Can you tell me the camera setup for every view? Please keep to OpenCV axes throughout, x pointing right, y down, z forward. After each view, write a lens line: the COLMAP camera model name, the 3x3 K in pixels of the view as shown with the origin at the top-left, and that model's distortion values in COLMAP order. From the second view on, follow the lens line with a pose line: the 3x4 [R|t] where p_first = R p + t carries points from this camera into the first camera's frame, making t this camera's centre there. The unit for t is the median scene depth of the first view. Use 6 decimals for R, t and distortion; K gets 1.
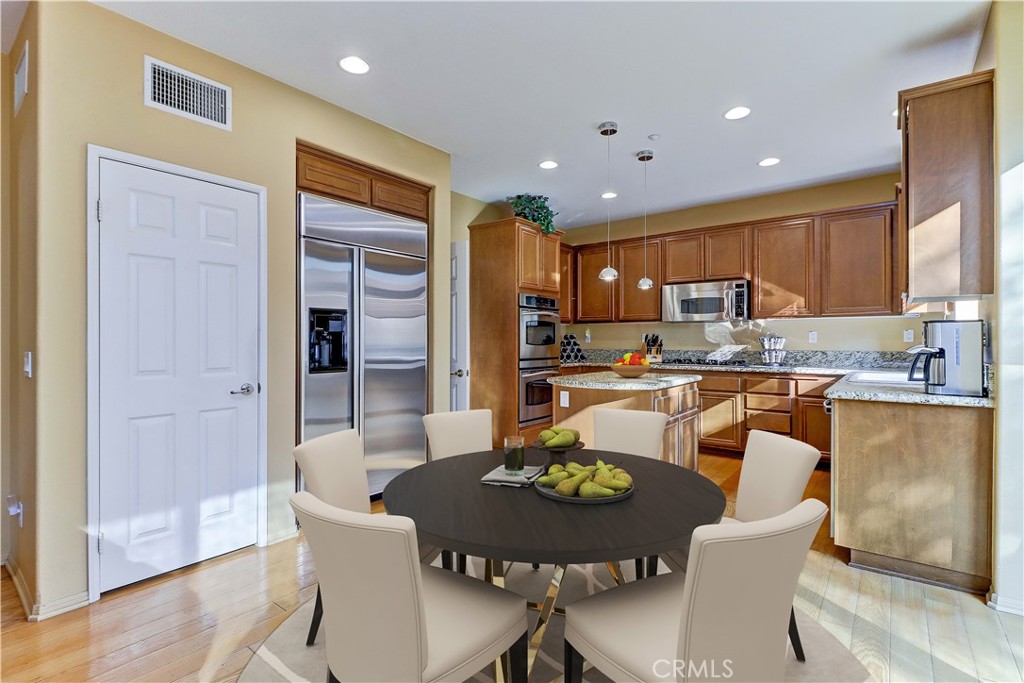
lens RADIAL K [[474.6, 0, 505.6], [0, 474.6, 335.8], [0, 0, 1]] dist [0.014145, -0.008573]
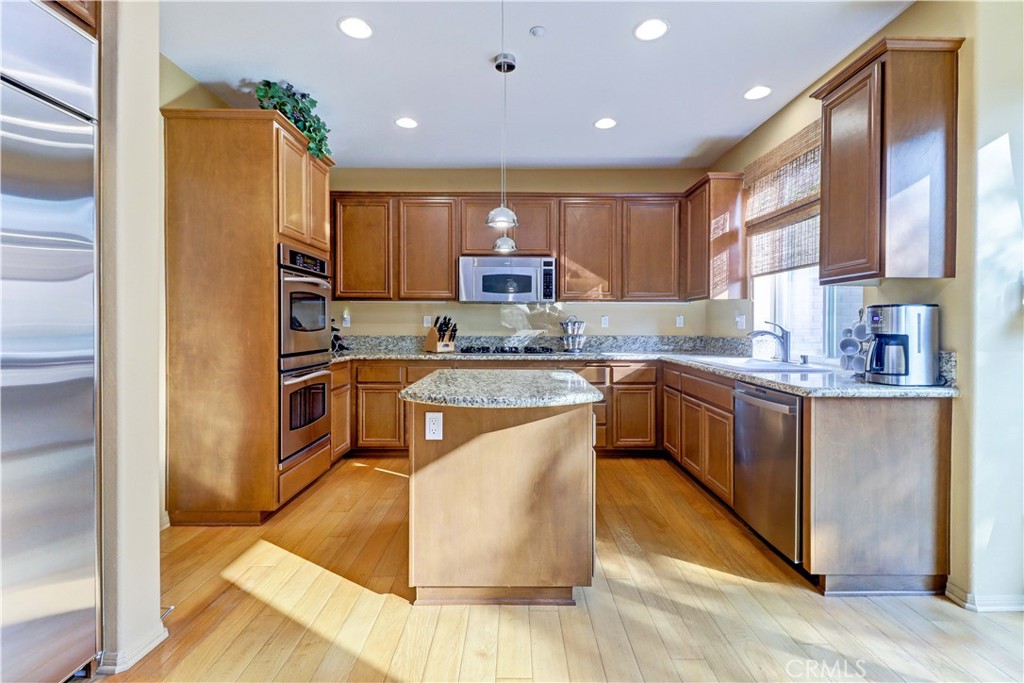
lens RADIAL K [[474.6, 0, 513.5], [0, 474.6, 328.2], [0, 0, 1]] dist [0.014145, -0.008573]
pose [[0.778880, -0.000534, 0.627173, -0.114240], [-0.010738, 0.999842, 0.014187, 0.004038], [-0.627081, -0.017784, 0.778751, 0.350184]]
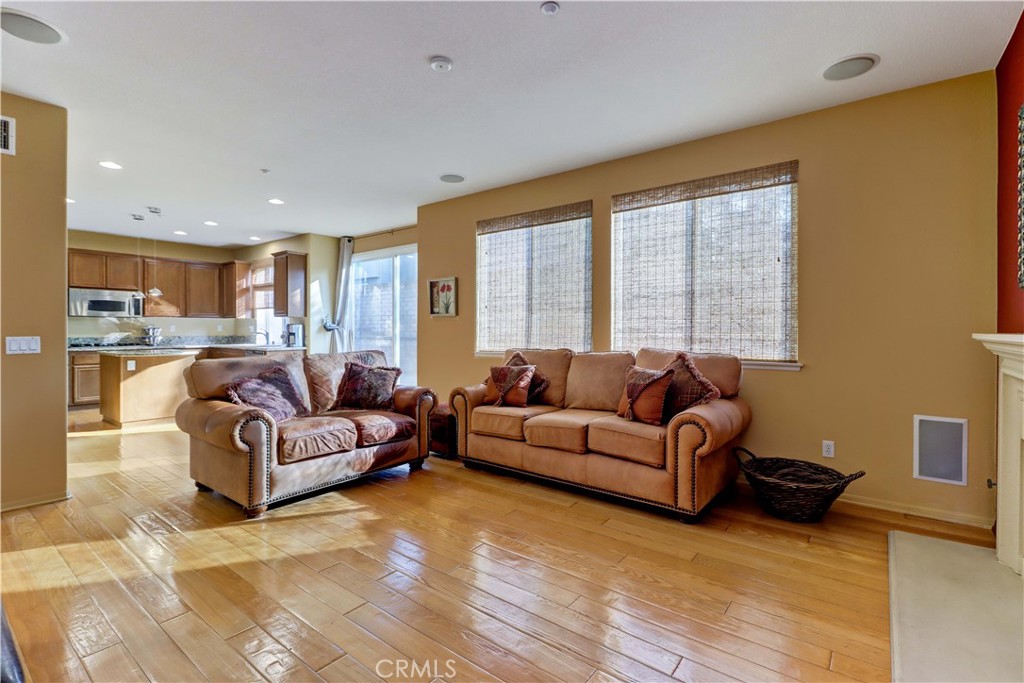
lens RADIAL K [[474.6, 0, 518.0], [0, 474.6, 333.8], [0, 0, 1]] dist [0.014145, -0.008573]
pose [[-0.023149, -0.005168, 0.999719, -1.111386], [-0.011290, 0.999924, 0.004908, 0.000456], [-0.999668, -0.011173, -0.023206, -0.217885]]
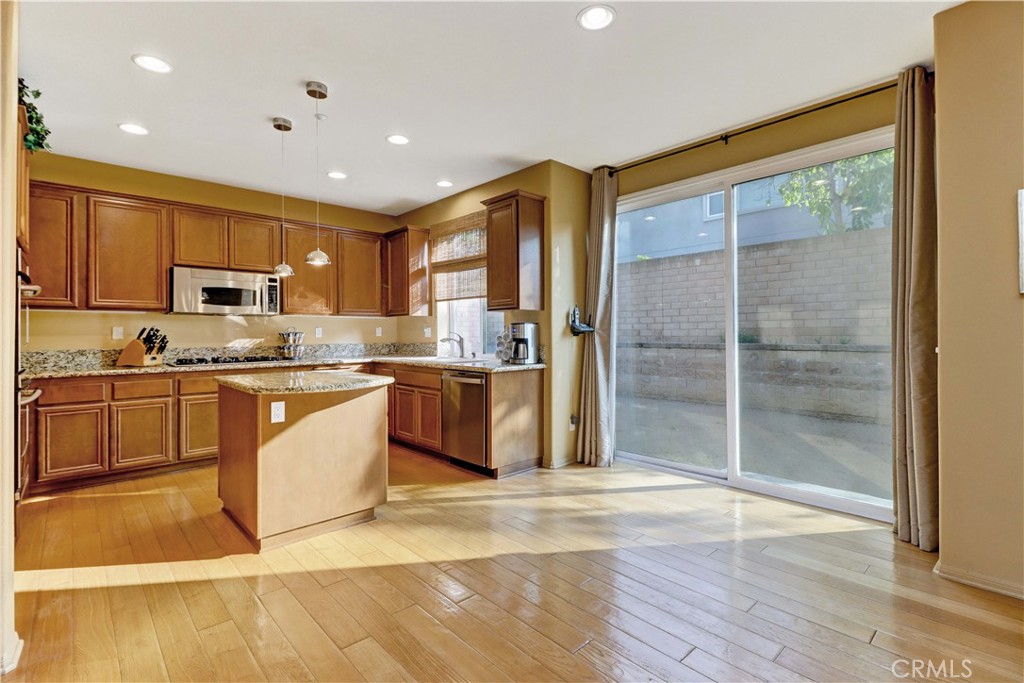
lens RADIAL K [[474.6, 0, 519.1], [0, 474.6, 330.8], [0, 0, 1]] dist [0.014145, -0.008573]
pose [[0.137043, 0.006546, 0.990543, -0.414610], [-0.003992, 0.999974, -0.006056, 0.004053], [-0.990557, -0.003125, 0.137066, 0.361002]]
